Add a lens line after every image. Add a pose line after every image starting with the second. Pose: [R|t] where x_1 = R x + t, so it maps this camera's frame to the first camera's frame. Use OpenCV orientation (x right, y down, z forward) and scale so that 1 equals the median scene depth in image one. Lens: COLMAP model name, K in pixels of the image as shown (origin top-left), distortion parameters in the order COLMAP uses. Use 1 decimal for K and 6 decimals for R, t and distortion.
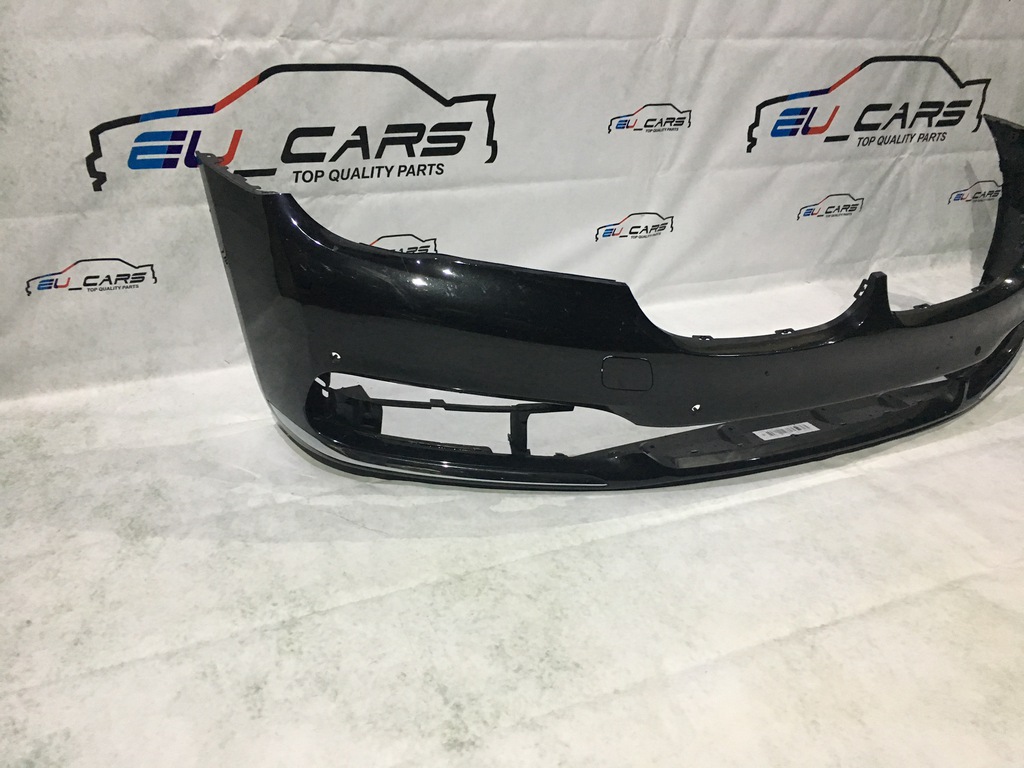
lens RADIAL K [[880.8, 0, 507.3], [0, 880.8, 377.0], [0, 0, 1]] dist [0.085741, -0.114159]
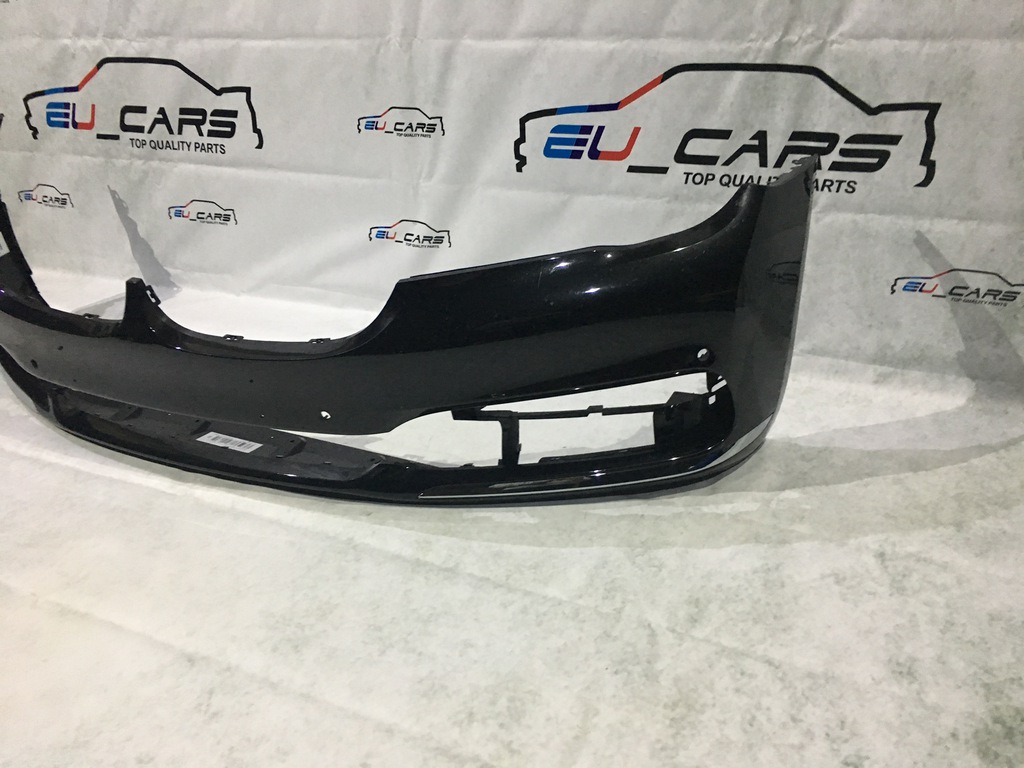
lens RADIAL K [[880.8, 0, 507.6], [0, 880.8, 380.1], [0, 0, 1]] dist [0.085741, -0.114159]
pose [[0.645633, 0.271138, -0.713893, 1.118675], [-0.269263, 0.955632, 0.119434, -0.191110], [0.714602, 0.115115, 0.689995, 0.508863]]
